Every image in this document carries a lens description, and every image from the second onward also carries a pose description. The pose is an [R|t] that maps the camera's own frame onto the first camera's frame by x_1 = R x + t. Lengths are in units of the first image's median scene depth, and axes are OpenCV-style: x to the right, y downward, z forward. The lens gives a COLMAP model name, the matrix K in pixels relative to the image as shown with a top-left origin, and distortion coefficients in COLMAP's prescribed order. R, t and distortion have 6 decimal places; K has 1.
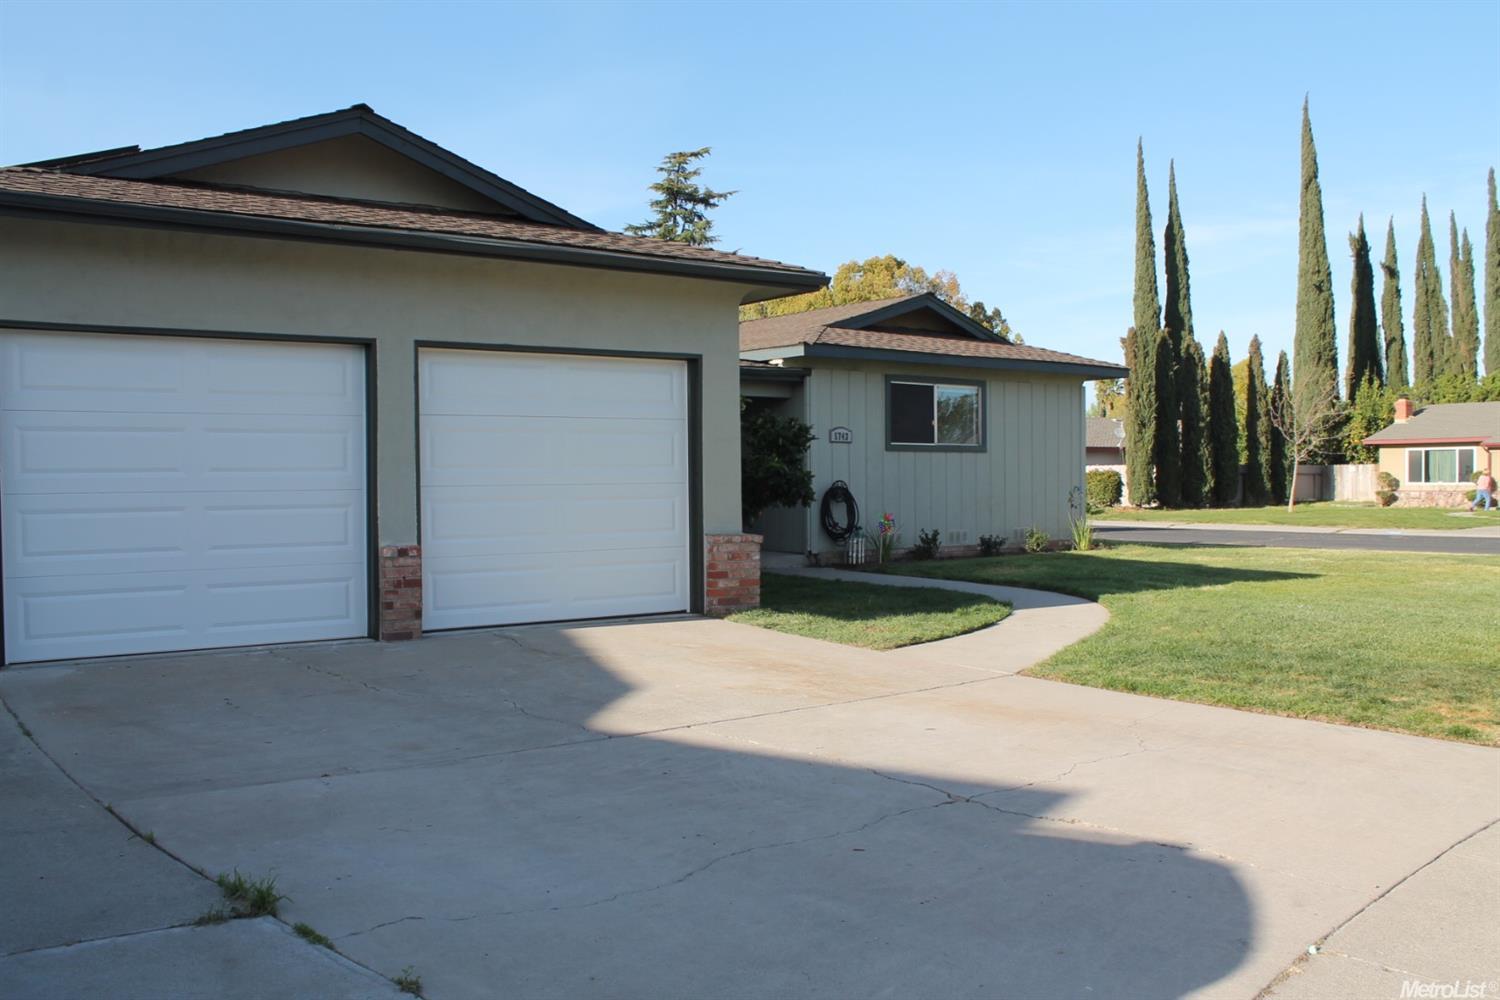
lens RADIAL K [[1305.8, 0, 748.6], [0, 1305.8, 497.3], [0, 0, 1]] dist [-0.123563, 0.105513]
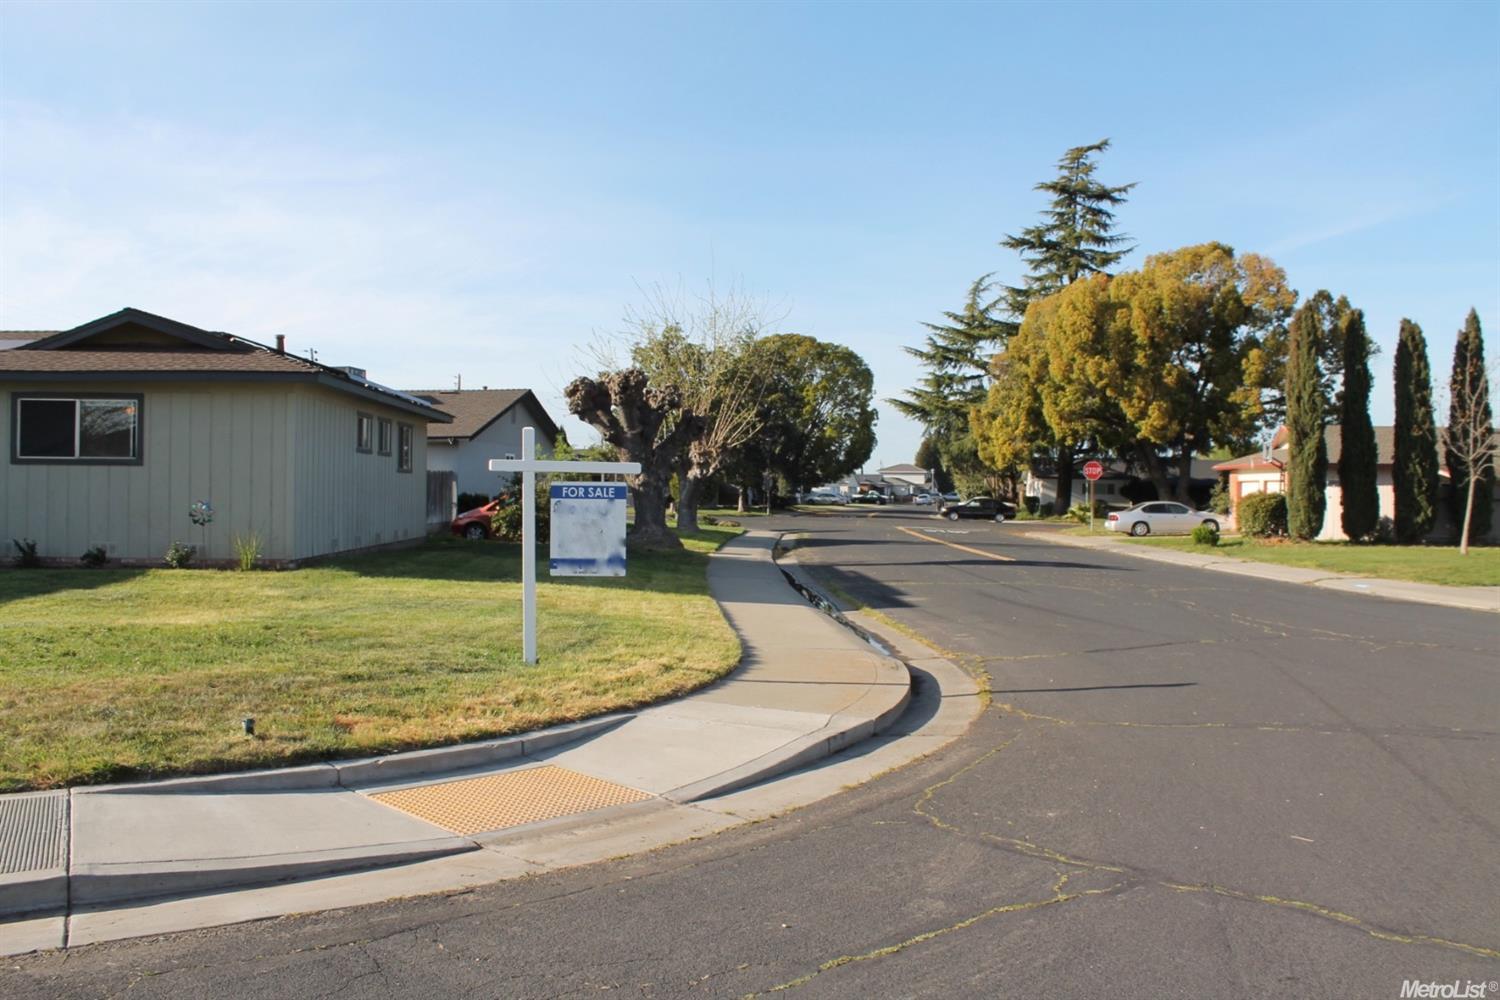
lens RADIAL K [[1305.8, 0, 753.5], [0, 1305.8, 498.9], [0, 0, 1]] dist [-0.123563, 0.105513]
pose [[0.841269, 0.016029, -0.540379, 1.105569], [-0.022332, 0.999738, -0.005112, -0.014817], [0.540155, 0.016369, 0.841406, 0.430278]]
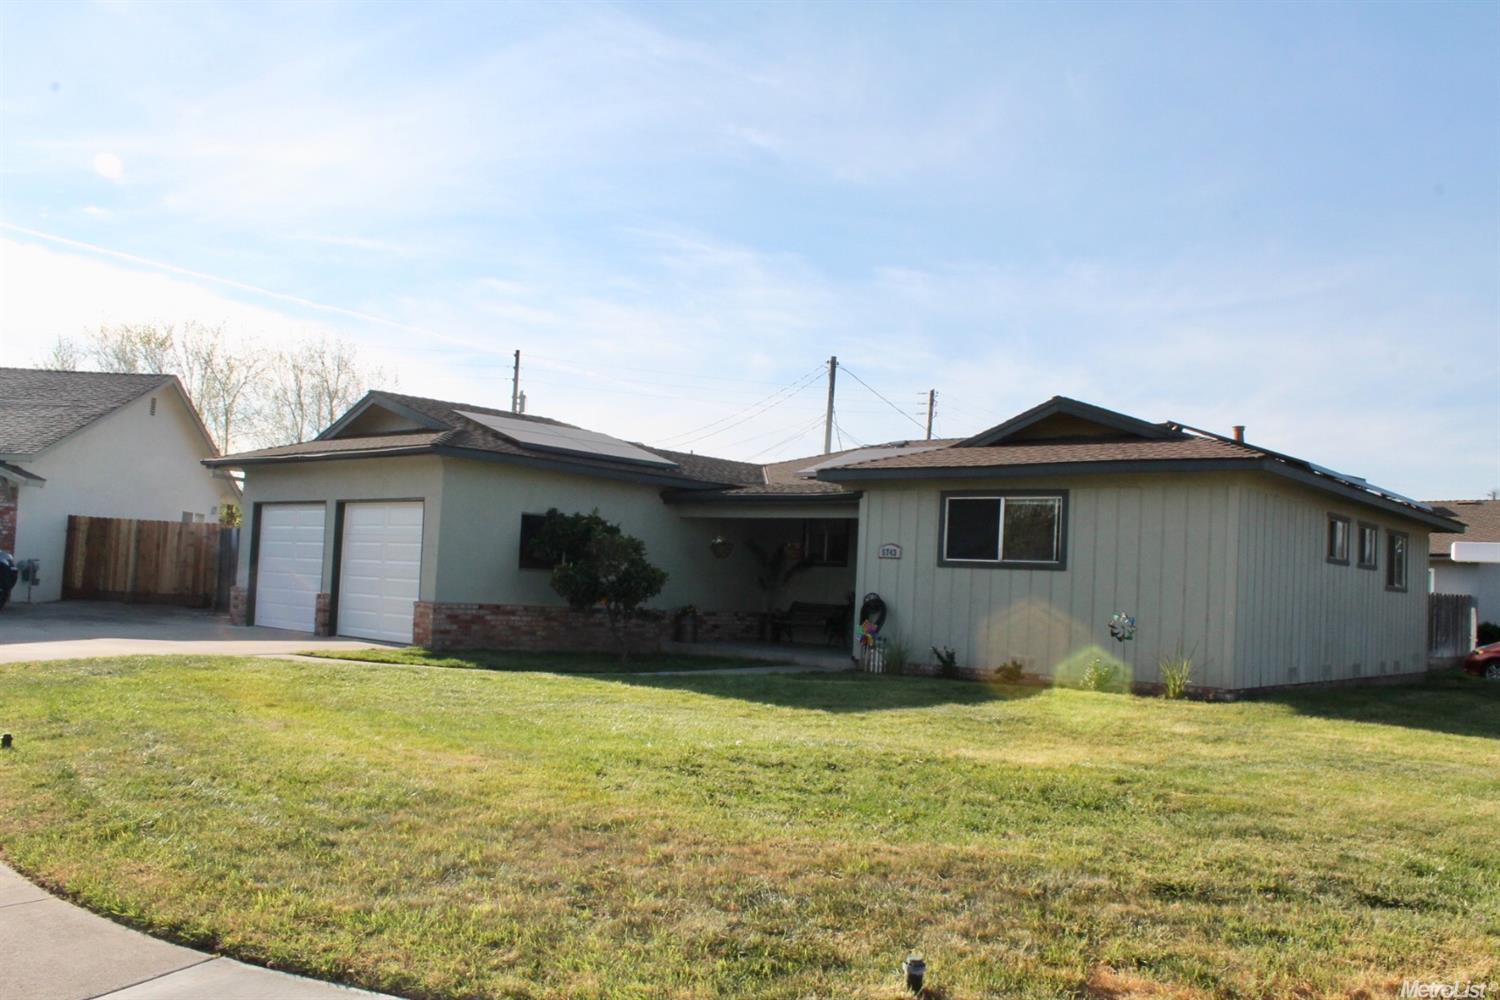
lens RADIAL K [[1305.8, 0, 746.5], [0, 1305.8, 500.0], [0, 0, 1]] dist [-0.123563, 0.105513]
pose [[0.237526, -0.050533, -0.970066, 0.985629], [-0.065165, 0.995567, -0.067817, -0.008850], [0.969193, 0.079323, 0.233180, 0.581834]]
